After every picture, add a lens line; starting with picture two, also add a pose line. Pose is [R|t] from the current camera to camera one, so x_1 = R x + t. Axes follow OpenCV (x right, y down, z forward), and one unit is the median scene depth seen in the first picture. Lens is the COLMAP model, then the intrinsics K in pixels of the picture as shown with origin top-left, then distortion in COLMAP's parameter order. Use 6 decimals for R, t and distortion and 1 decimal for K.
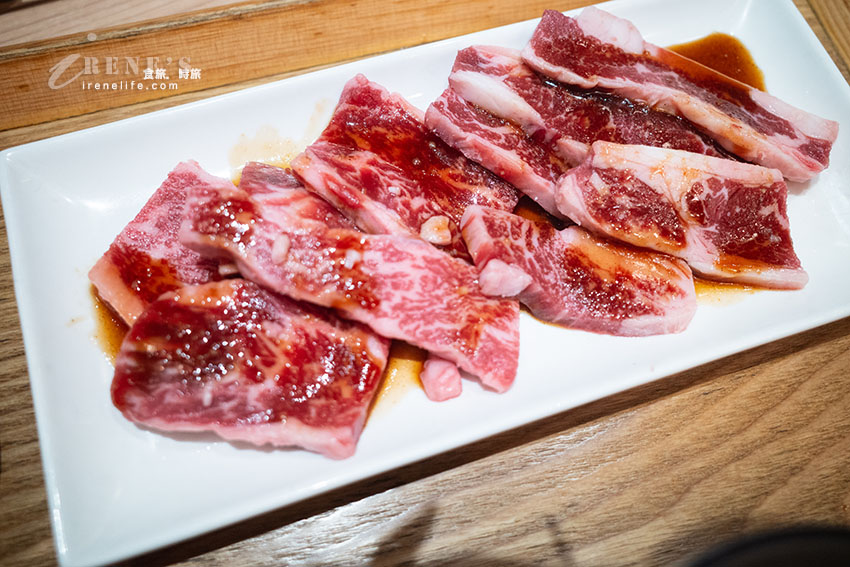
lens RADIAL K [[789.0, 0, 425.0], [0, 789.0, 283.5], [0, 0, 1]] dist [-0.031790, 0.009929]
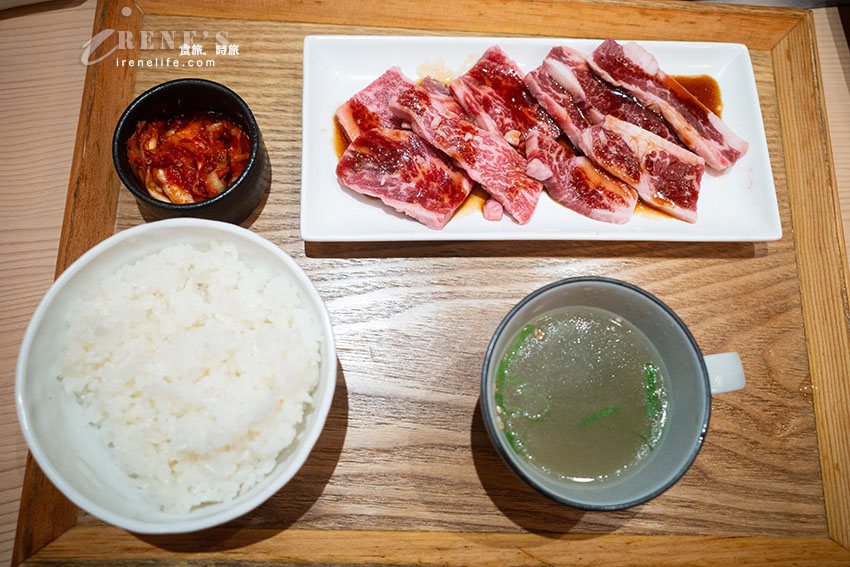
lens RADIAL K [[789.0, 0, 425.0], [0, 789.0, 283.5], [0, 0, 1]] dist [-0.031790, 0.009929]
pose [[0.955880, 0.286692, -0.064038, 0.034853], [-0.281110, 0.956003, 0.083873, 0.170834], [0.085266, -0.062170, 0.994417, -0.937220]]
